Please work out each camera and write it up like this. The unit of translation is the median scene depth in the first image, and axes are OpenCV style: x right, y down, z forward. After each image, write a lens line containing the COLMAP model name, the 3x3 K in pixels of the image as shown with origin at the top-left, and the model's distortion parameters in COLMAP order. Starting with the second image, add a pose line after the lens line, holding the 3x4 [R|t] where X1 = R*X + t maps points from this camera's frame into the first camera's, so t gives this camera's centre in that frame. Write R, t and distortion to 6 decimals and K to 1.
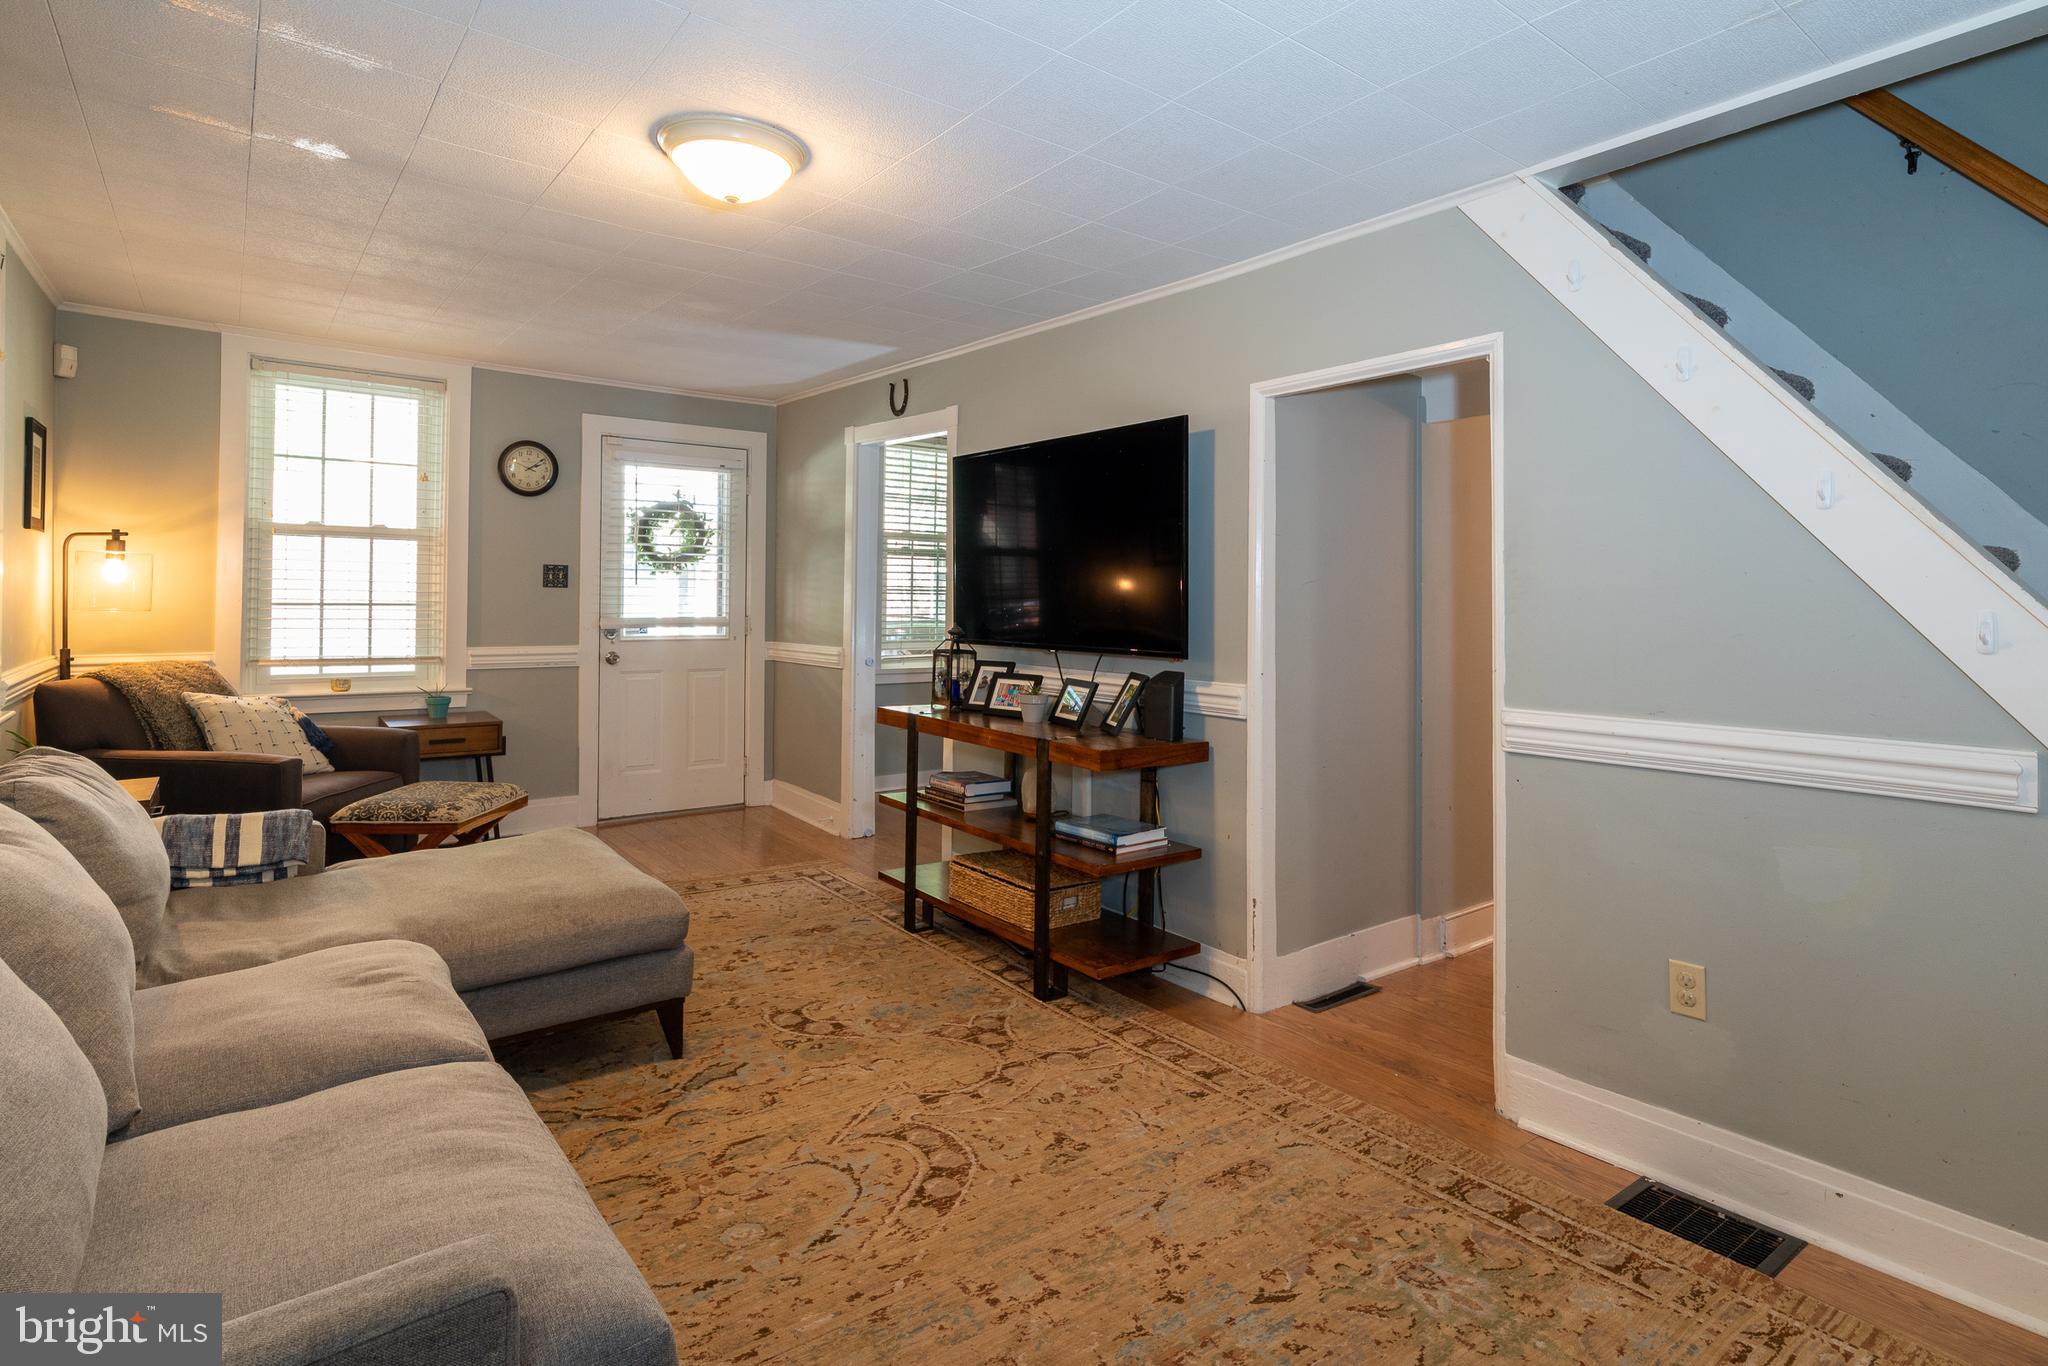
lens RADIAL K [[1030.5, 0, 1022.8], [0, 1030.5, 589.9], [0, 0, 1]] dist [-0.003694, 0.001271]
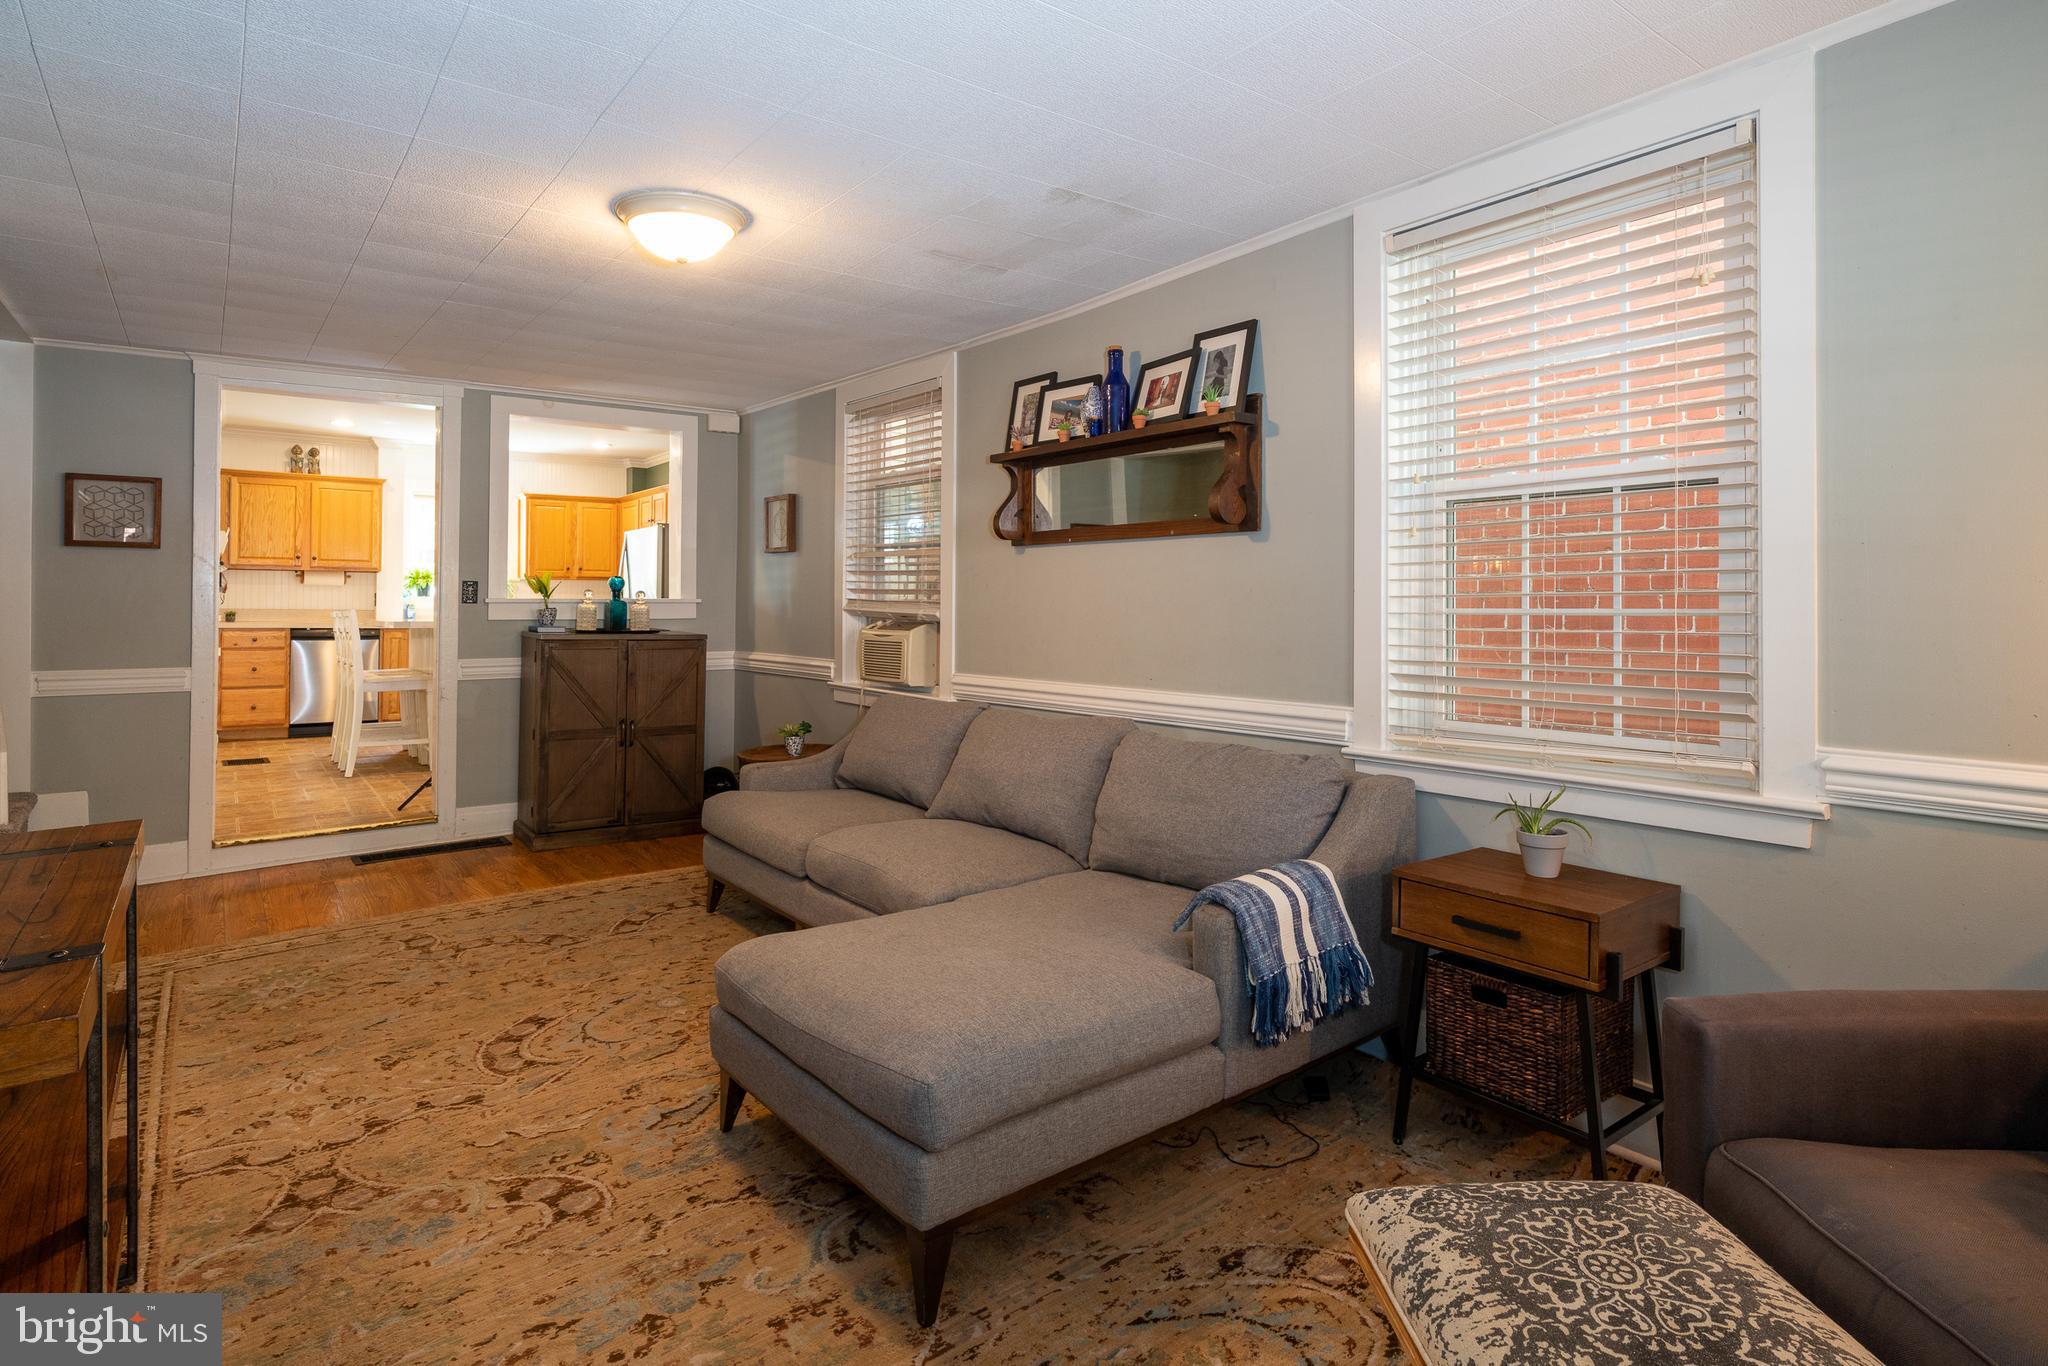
lens RADIAL K [[1030.5, 0, 1022.8], [0, 1030.5, 589.9], [0, 0, 1]] dist [-0.003694, 0.001271]
pose [[-0.999882, -0.009957, -0.011685, -0.484153], [-0.009738, 0.999778, -0.018679, 0.004197], [0.011869, -0.018563, -0.999757, 1.596305]]
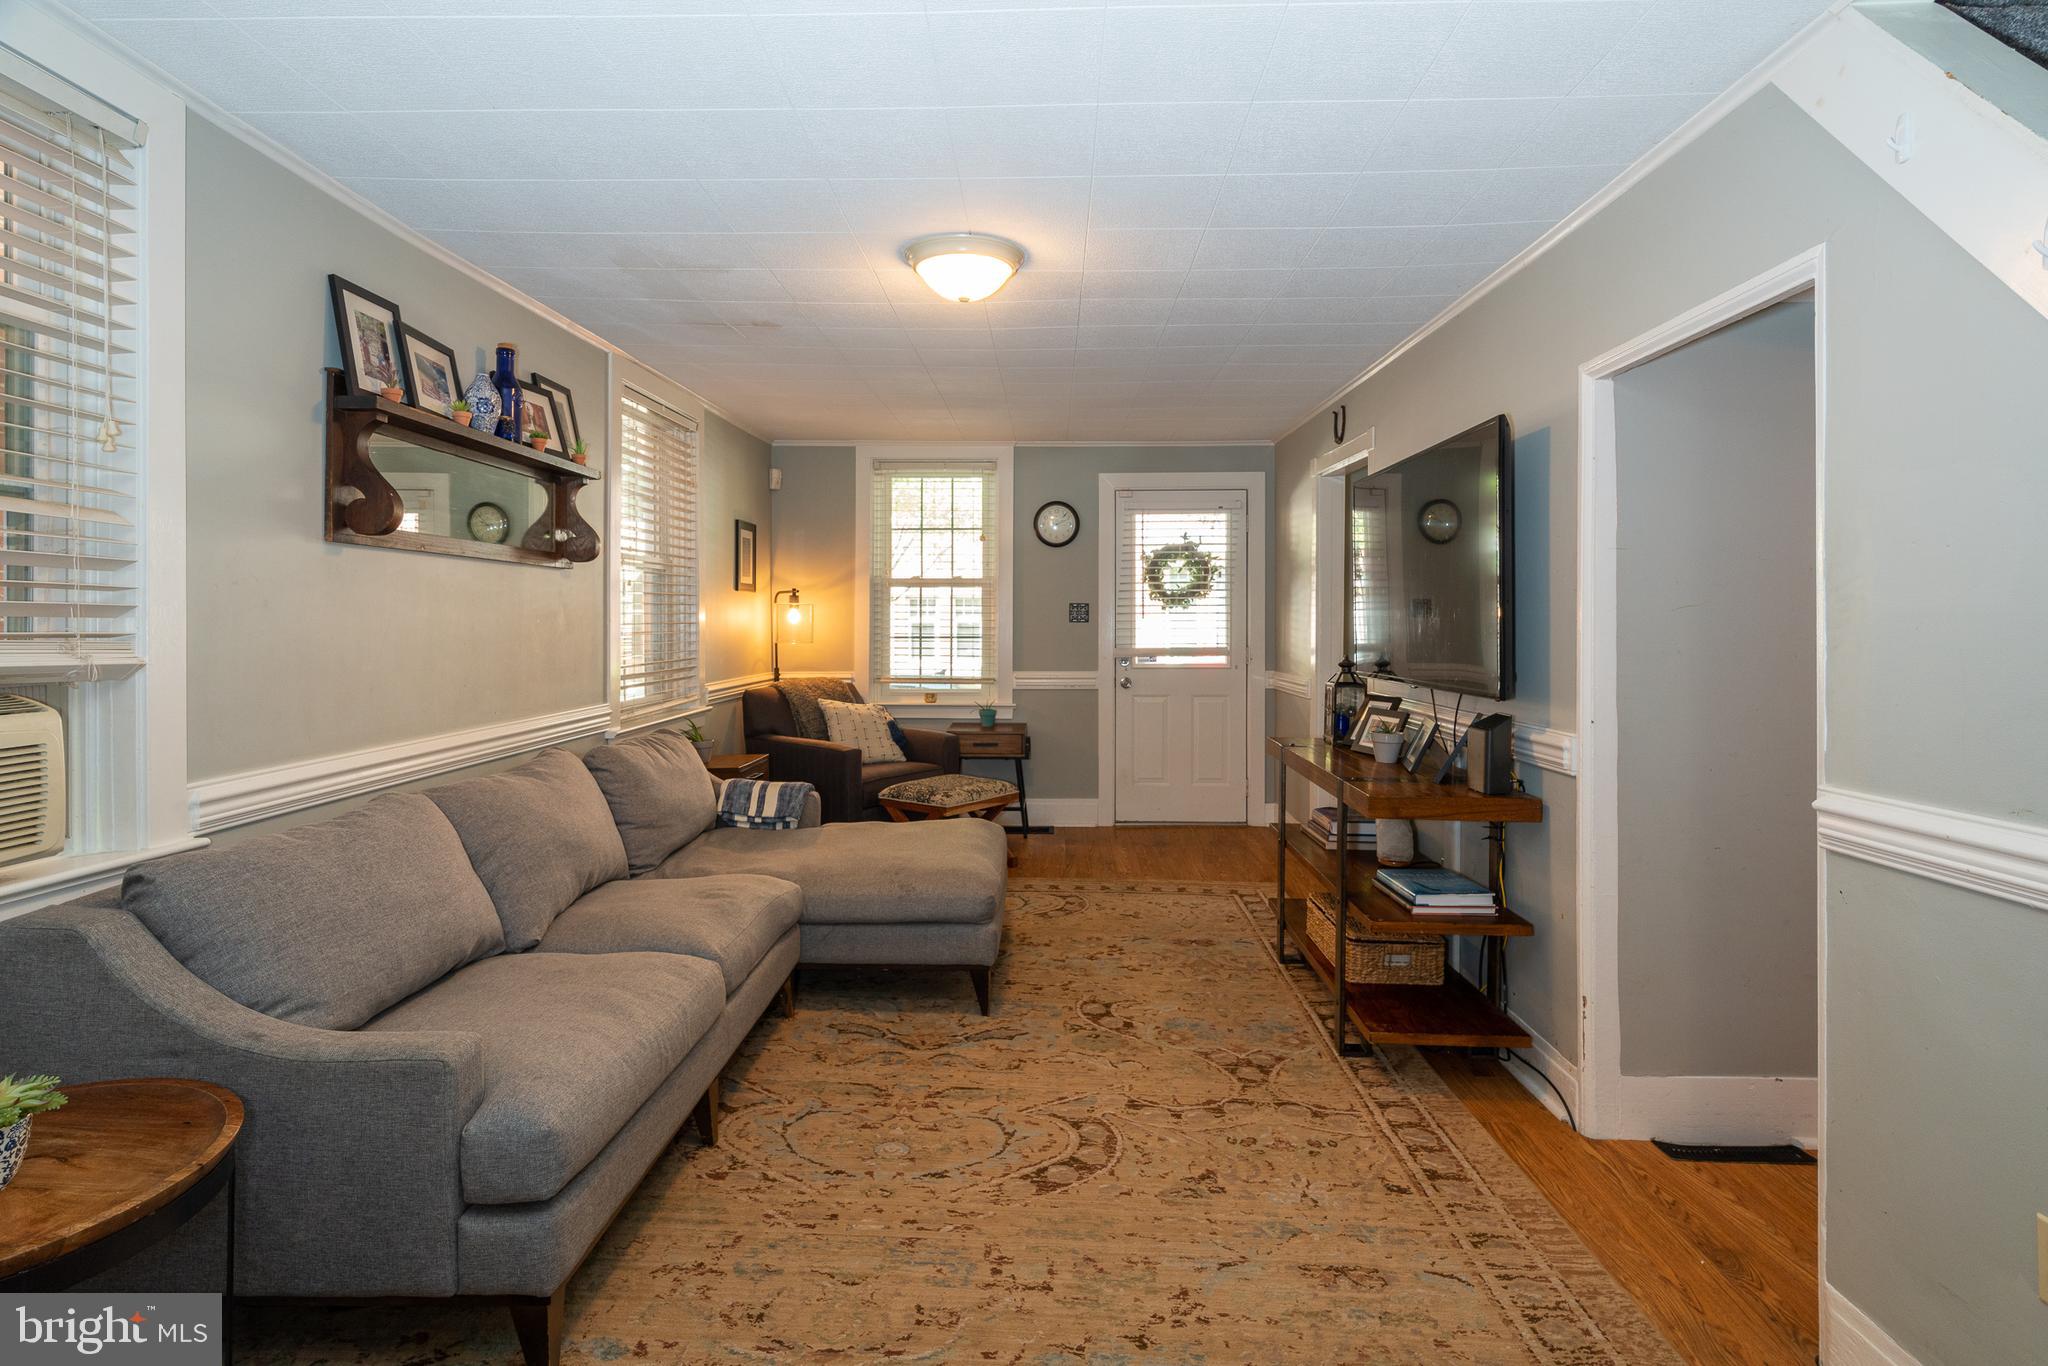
lens RADIAL K [[999.1, 0, 1030.2], [0, 999.1, 630.2], [0, 0, 1]] dist [-0.001704, 0.001873]
pose [[0.776033, -0.008335, -0.630638, 0.376459], [0.015790, 0.999856, 0.006216, -0.002298], [0.630495, -0.014781, 0.776053, 0.110151]]
